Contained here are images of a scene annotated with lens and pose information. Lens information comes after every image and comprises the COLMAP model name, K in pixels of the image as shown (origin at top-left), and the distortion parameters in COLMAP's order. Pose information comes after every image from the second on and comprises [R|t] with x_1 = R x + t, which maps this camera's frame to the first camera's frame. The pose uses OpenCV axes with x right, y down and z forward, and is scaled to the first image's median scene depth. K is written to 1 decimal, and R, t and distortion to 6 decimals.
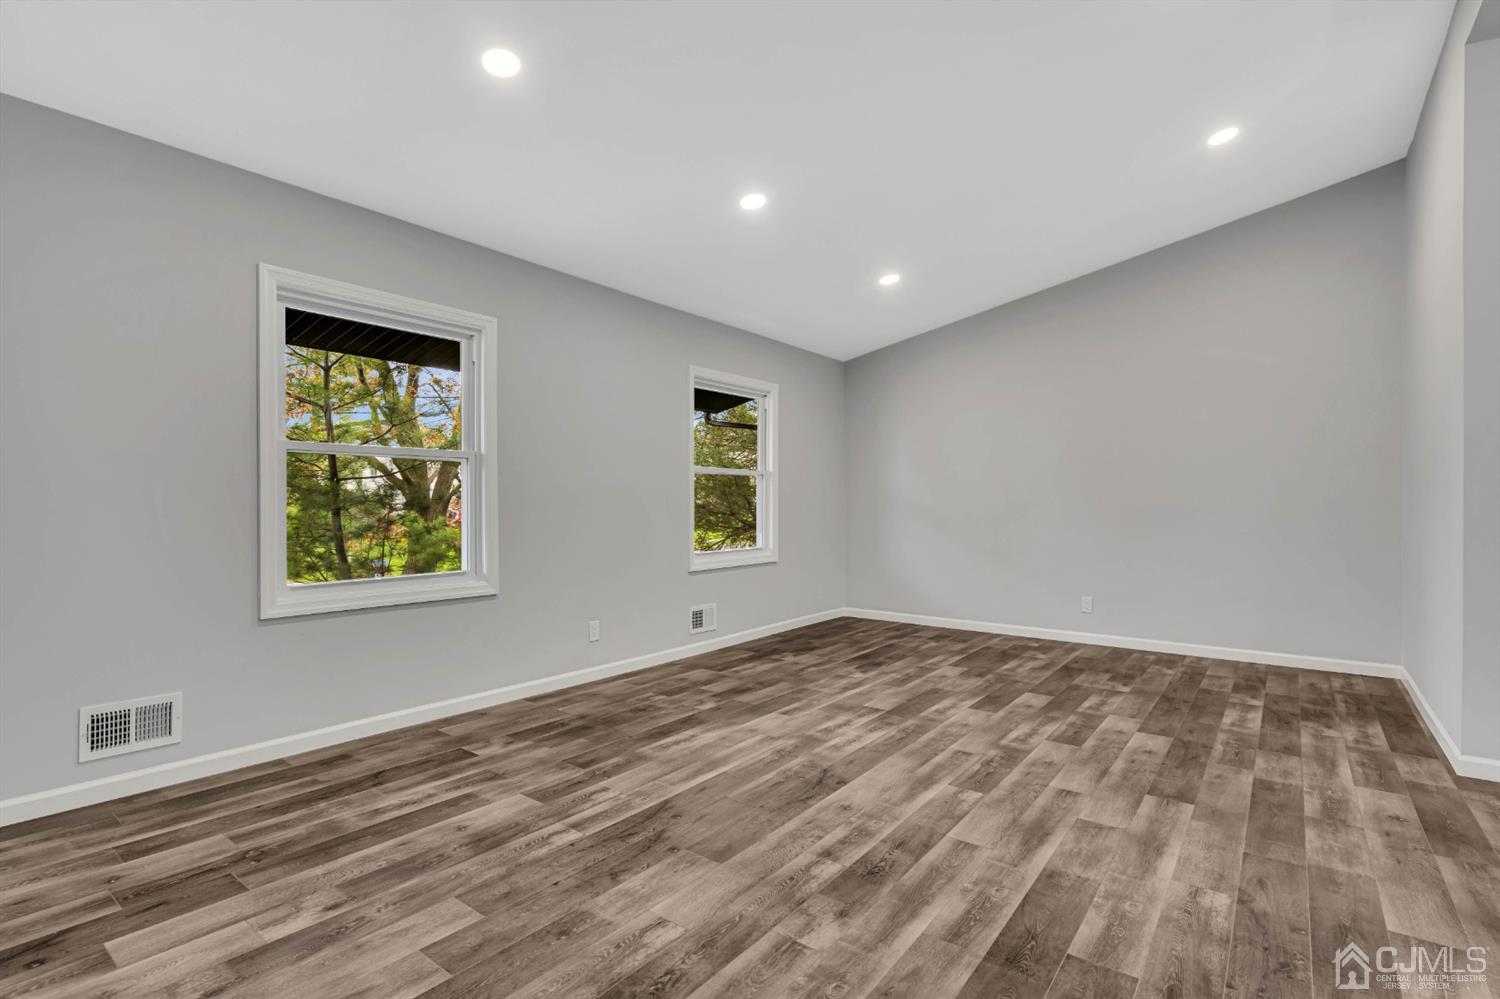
lens RADIAL K [[704.7, 0, 744.2], [0, 704.7, 512.2], [0, 0, 1]] dist [-0.002833, 0.002256]
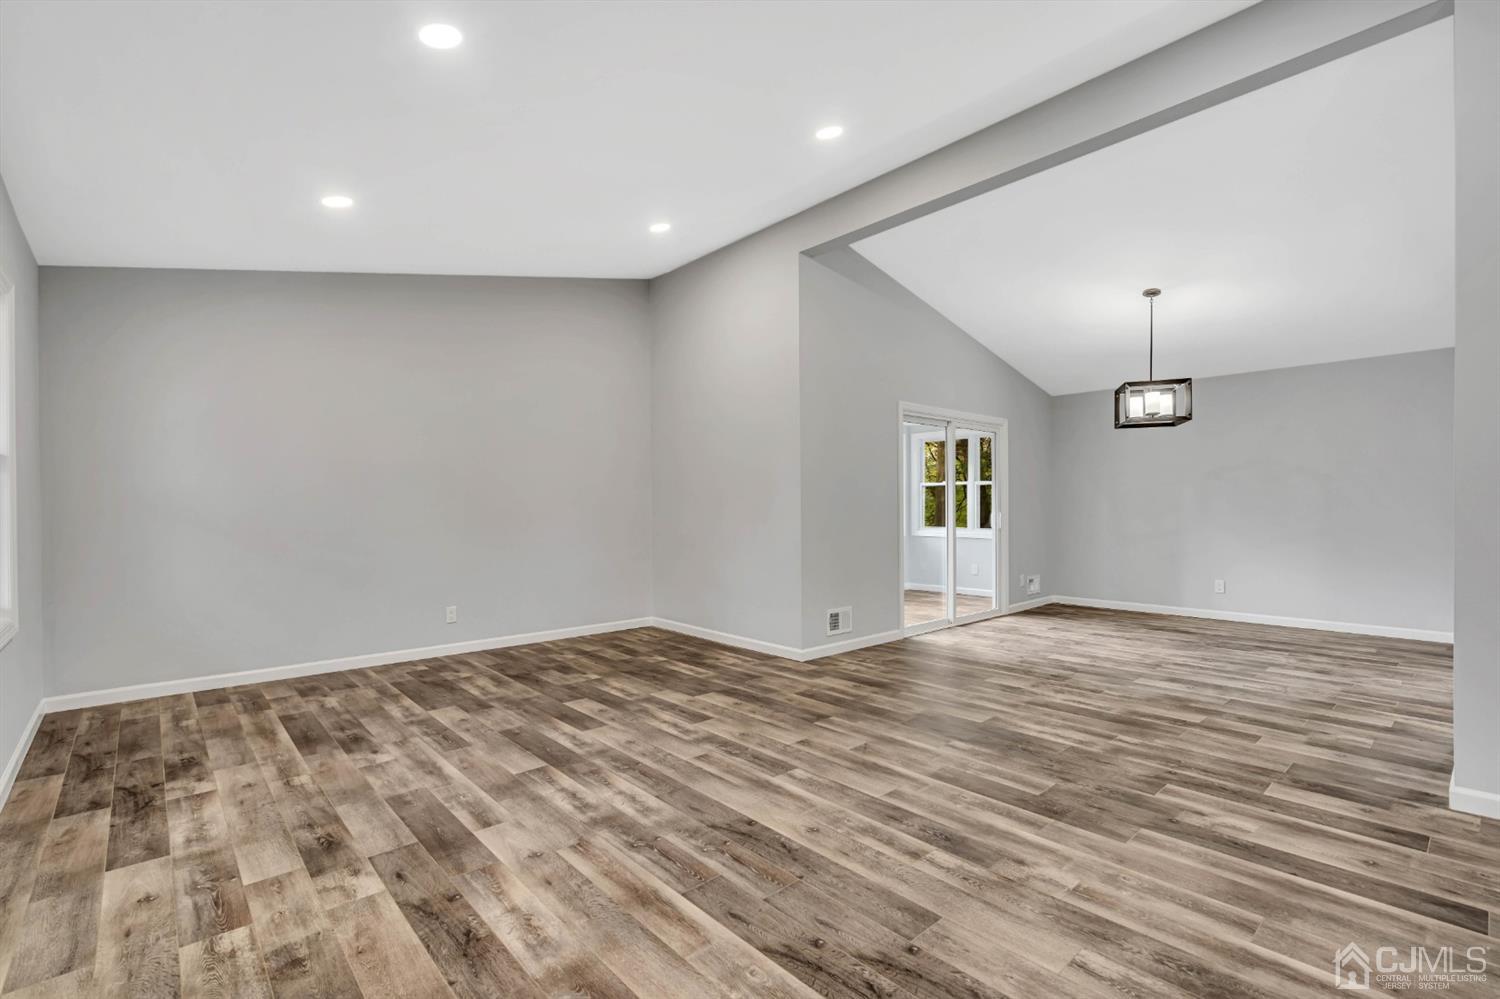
lens RADIAL K [[679.7, 0, 749.0], [0, 679.7, 504.1], [0, 0, 1]] dist [-0.002255, 0.001896]
pose [[0.183122, -0.000423, 0.983090, -0.616979], [0.018730, 0.999820, -0.003059, -0.019506], [-0.982912, 0.018974, 0.183097, 0.713654]]
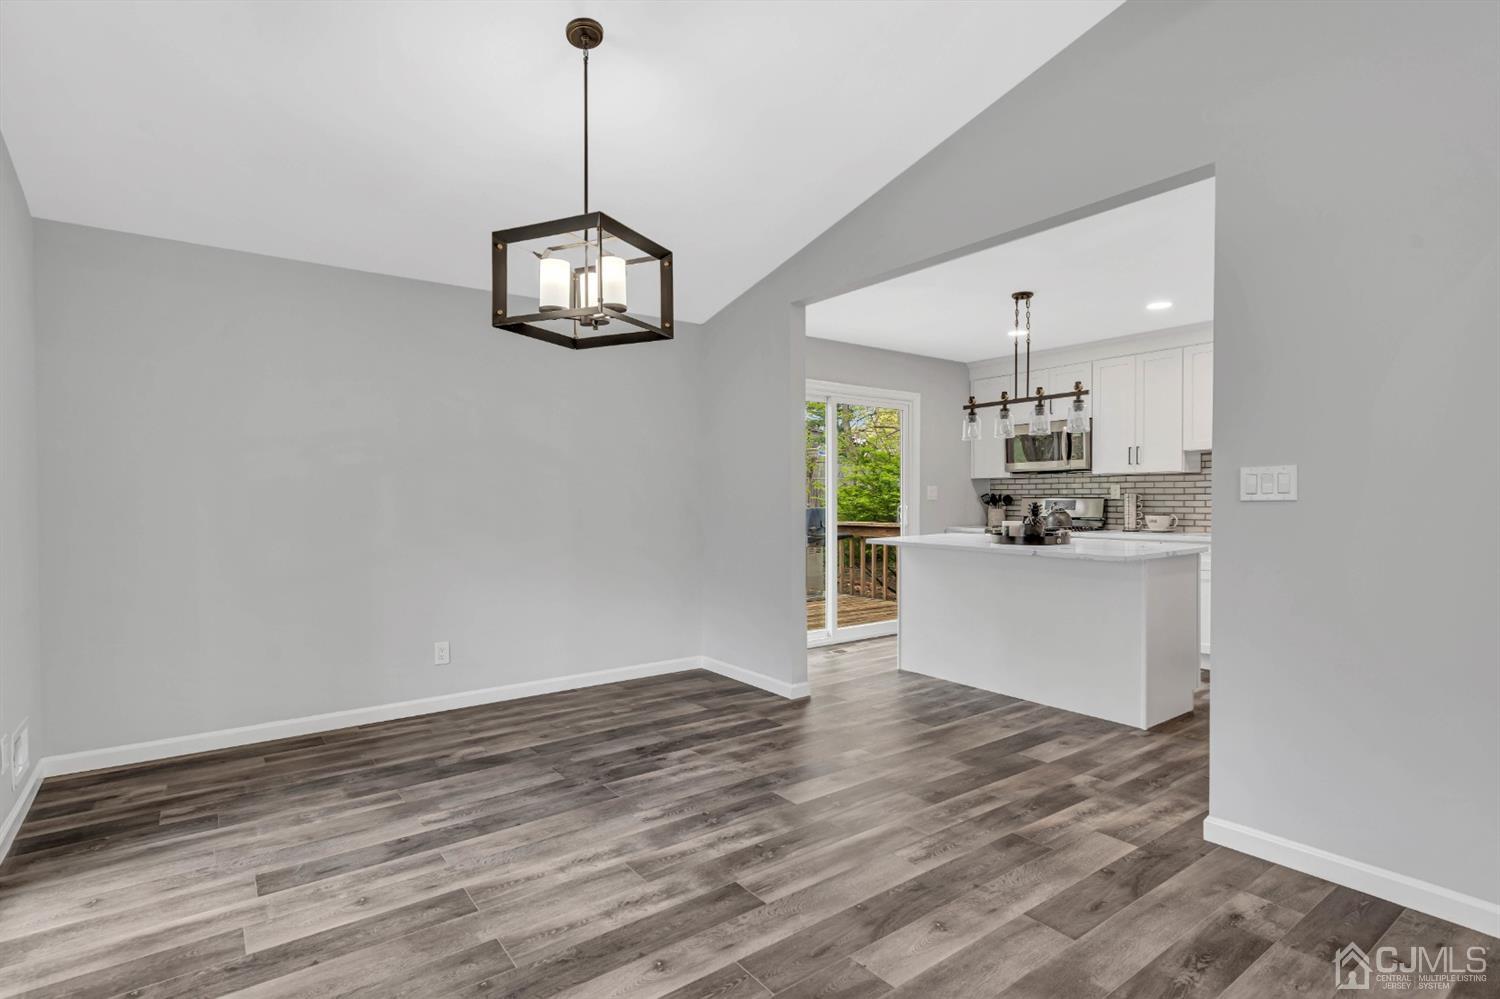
lens RADIAL K [[736.6, 0, 746.5], [0, 736.6, 509.5], [0, 0, 1]] dist [-0.003630, 0.001078]
pose [[-0.962234, -0.005025, 0.272178, 0.765518], [0.002967, 0.999577, 0.028942, -0.032614], [-0.272209, 0.028657, -0.961811, 0.769070]]
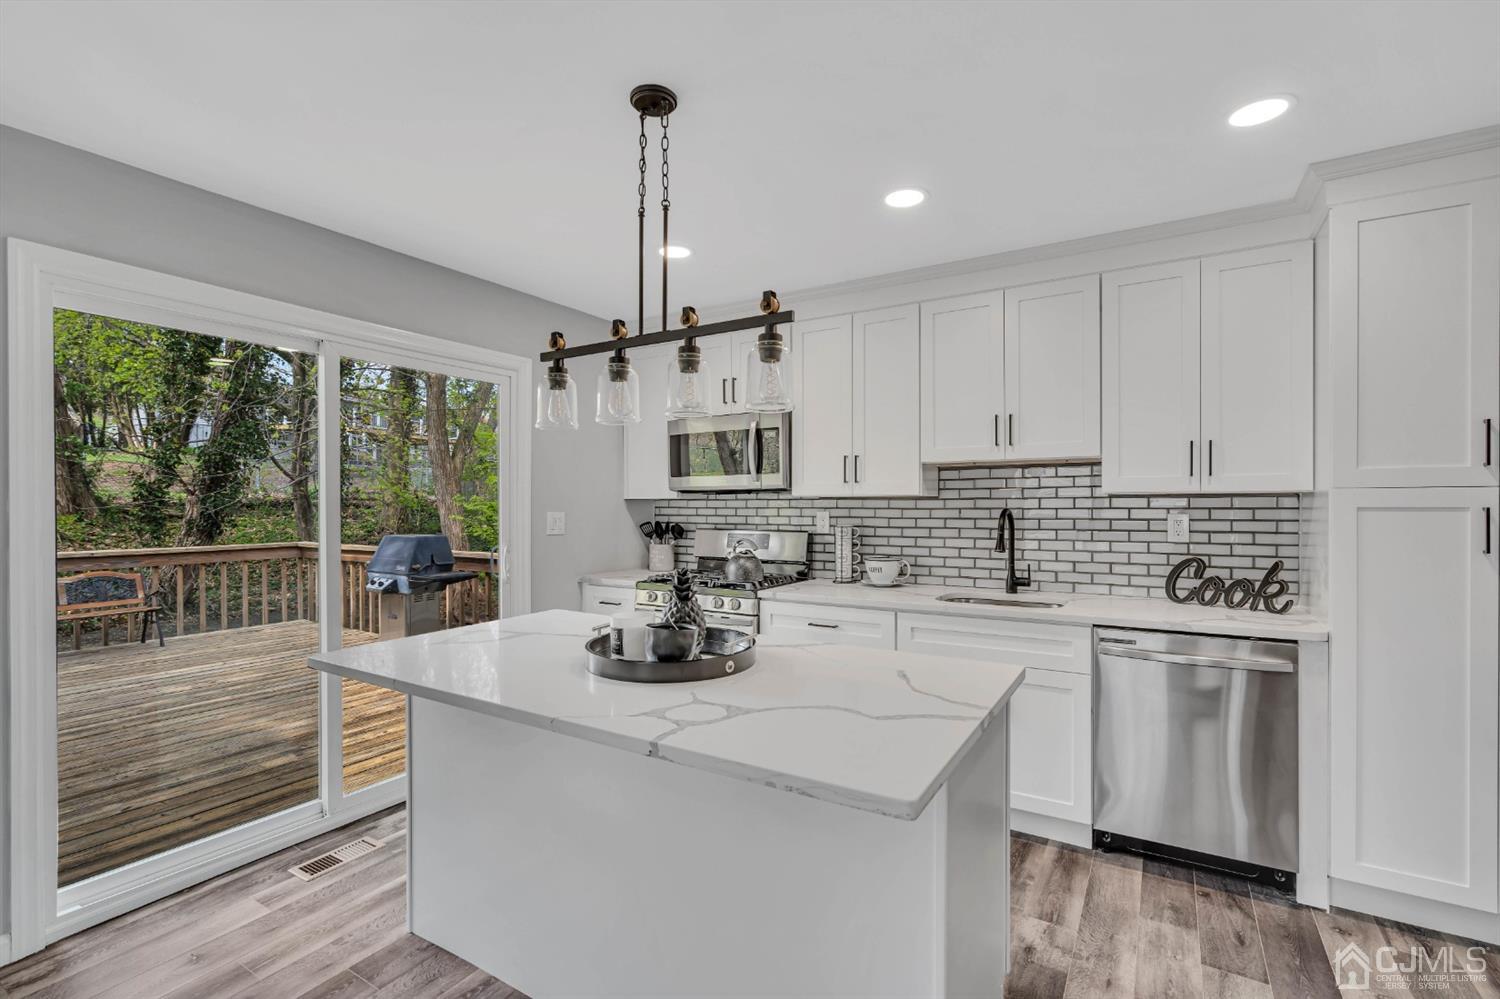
lens RADIAL K [[679.7, 0, 742.2], [0, 679.7, 508.7], [0, 0, 1]] dist [-0.002255, 0.001896]
pose [[-0.994938, -0.002127, -0.100473, 0.630217], [-0.004216, 0.999779, 0.020581, -0.066671], [0.100407, 0.020900, -0.994727, -0.124535]]
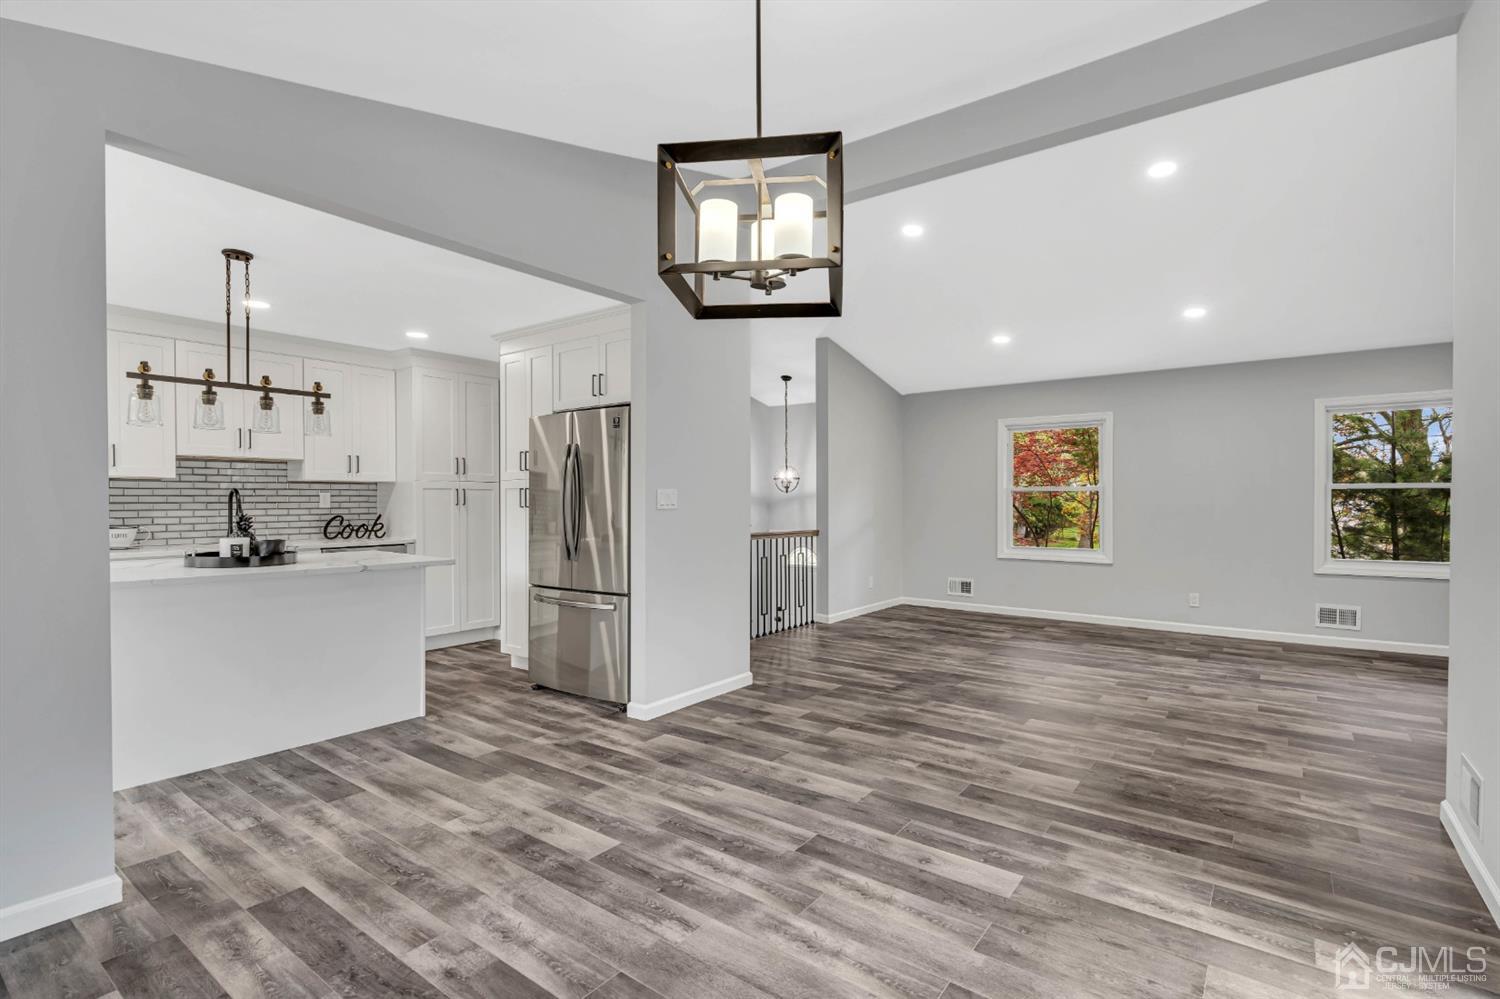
lens RADIAL K [[704.7, 0, 755.4], [0, 704.7, 502.8], [0, 0, 1]] dist [-0.002833, 0.002256]
pose [[0.017228, -0.002759, -0.999848, 1.698992], [-0.012429, 0.999918, -0.002974, -0.027678], [0.999774, 0.012479, 0.017192, 0.063292]]
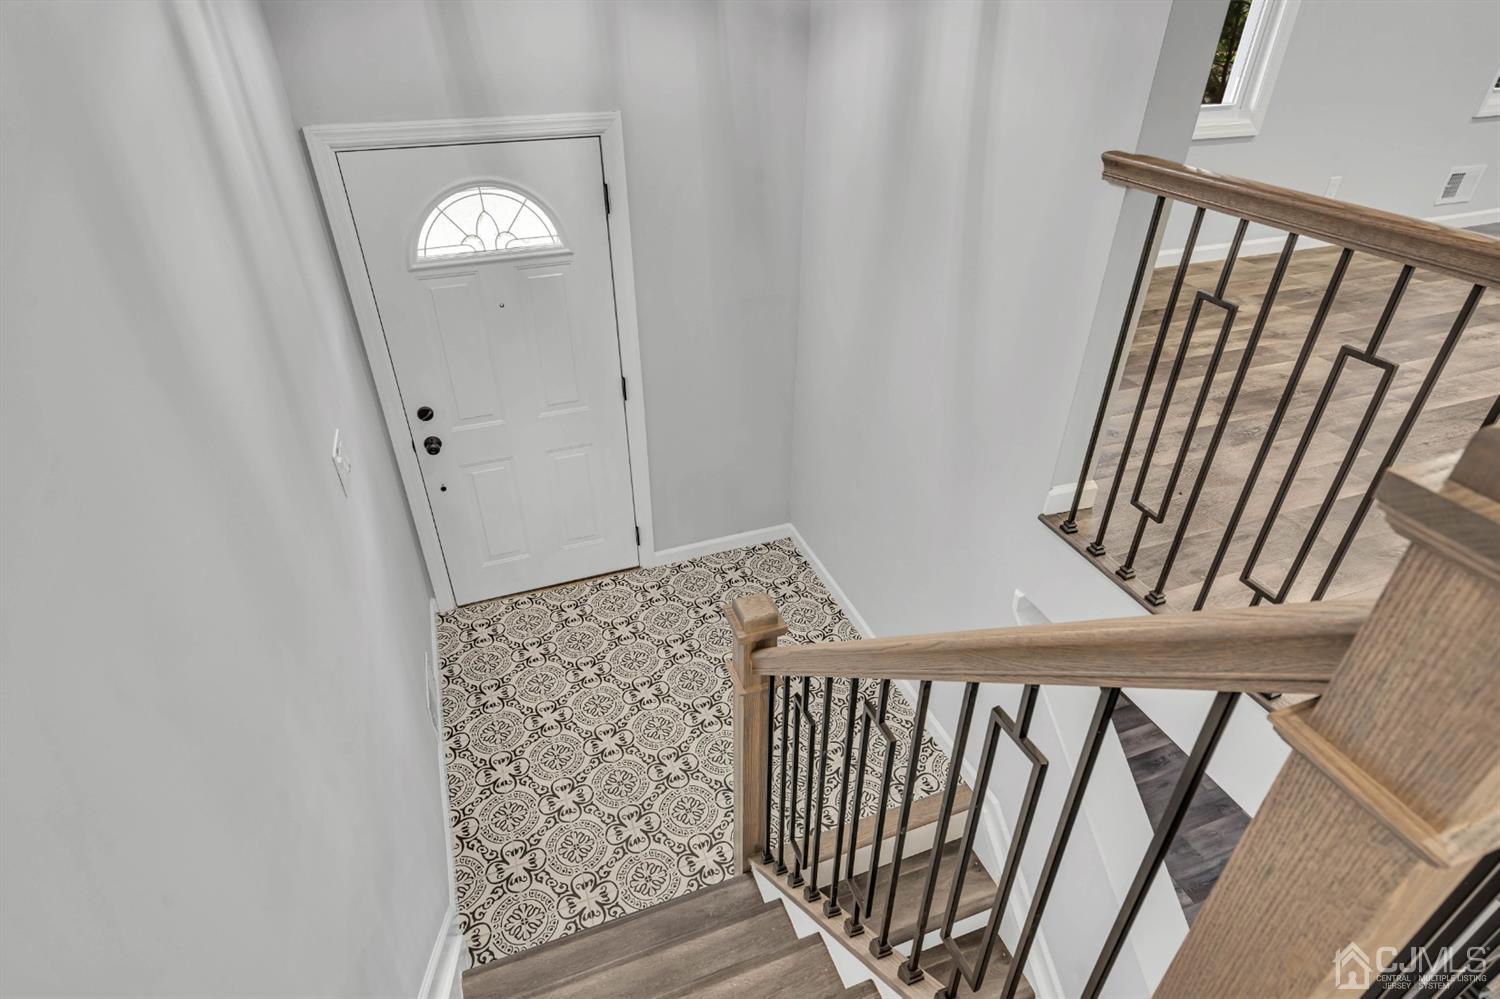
lens RADIAL K [[804.2, 0, 751.1], [0, 804.2, 505.6], [0, 0, 1]] dist [0.004449, 0.001896]
pose [[0.848811, 0.292946, -0.440116, -0.364922], [-0.008990, 0.840333, 0.541997, -0.042937], [0.528619, -0.456096, 0.715917, -0.326342]]
